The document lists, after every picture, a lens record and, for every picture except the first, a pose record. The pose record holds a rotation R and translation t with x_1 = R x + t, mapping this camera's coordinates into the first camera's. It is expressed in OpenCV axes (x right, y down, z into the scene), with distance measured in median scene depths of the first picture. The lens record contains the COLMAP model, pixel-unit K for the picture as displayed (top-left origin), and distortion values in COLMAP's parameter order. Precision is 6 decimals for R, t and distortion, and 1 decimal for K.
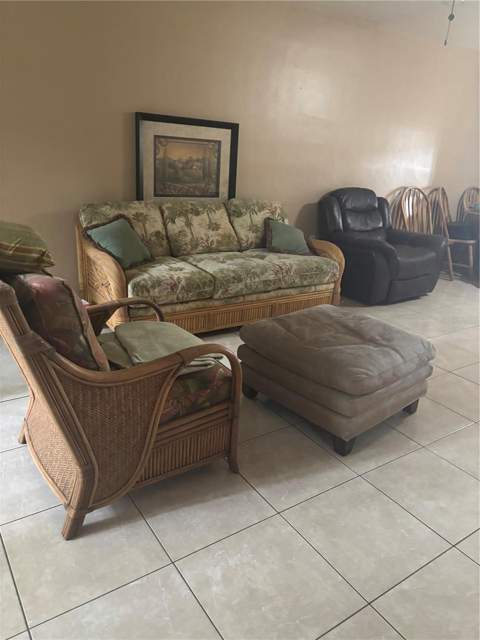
lens RADIAL K [[481.9, 0, 240.5], [0, 481.9, 324.2], [0, 0, 1]] dist [0.042927, -0.044017]
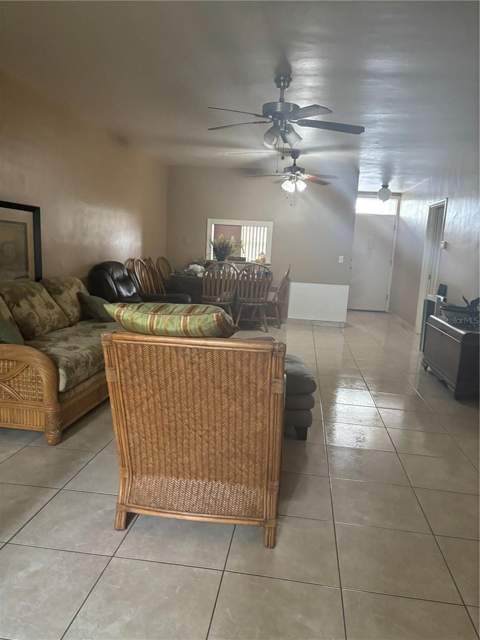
lens RADIAL K [[481.9, 0, 241.7], [0, 481.9, 326.0], [0, 0, 1]] dist [0.042927, -0.044017]
pose [[0.668842, -0.150512, 0.728009, -0.702923], [0.243910, 0.969509, -0.023646, -0.054685], [-0.702252, 0.193384, 0.685160, 0.056165]]
